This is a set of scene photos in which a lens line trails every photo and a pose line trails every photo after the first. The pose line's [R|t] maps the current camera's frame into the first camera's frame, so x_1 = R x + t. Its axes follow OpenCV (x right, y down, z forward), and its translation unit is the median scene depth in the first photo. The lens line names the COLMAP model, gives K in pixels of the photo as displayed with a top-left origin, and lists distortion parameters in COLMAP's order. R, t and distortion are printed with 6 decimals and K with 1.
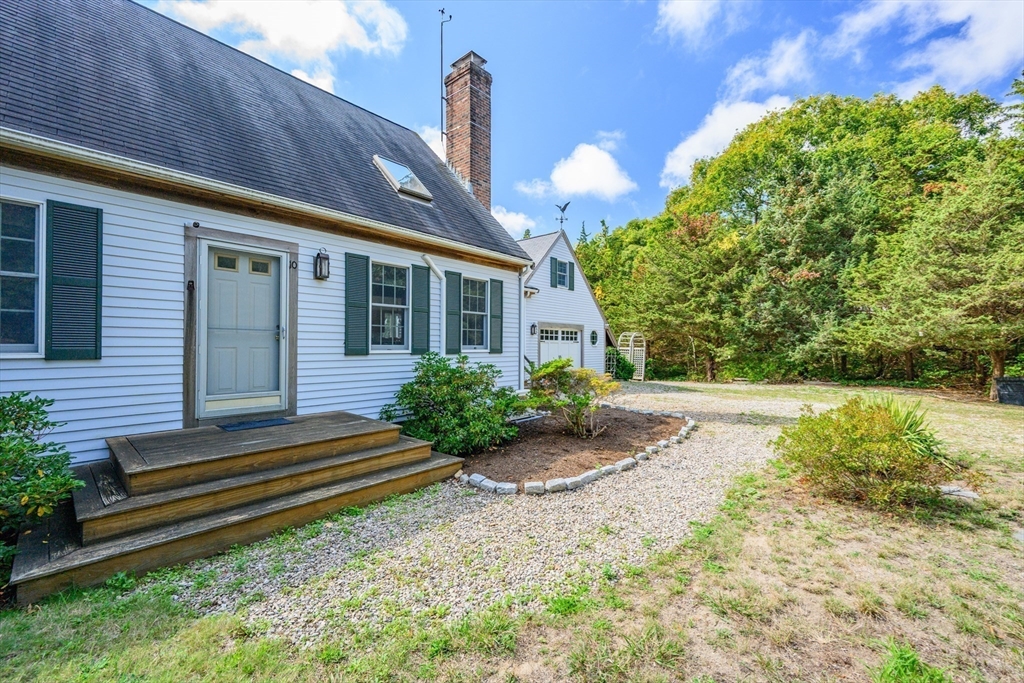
lens RADIAL K [[429.2, 0, 511.6], [0, 429.2, 331.0], [0, 0, 1]] dist [0.002326, 0.000167]
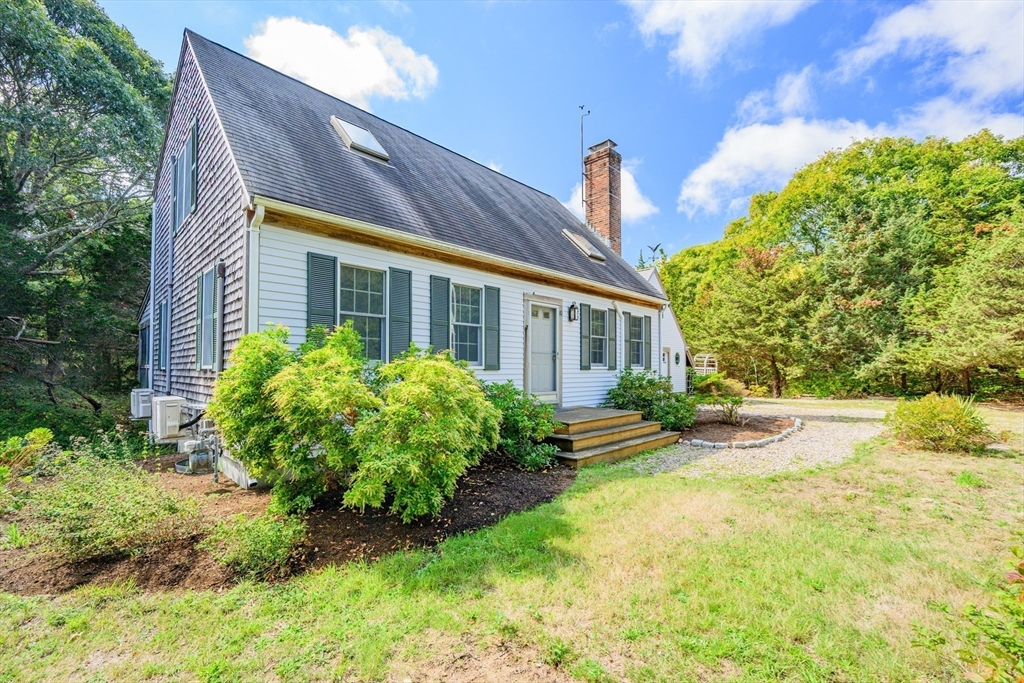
lens RADIAL K [[445.3, 0, 510.7], [0, 445.3, 344.2], [0, 0, 1]] dist [0.001904, 0.000239]
pose [[0.998820, -0.005475, -0.048261, -0.208465], [0.004533, 0.999798, -0.019605, -0.002032], [0.048358, 0.019363, 0.998642, -0.226032]]
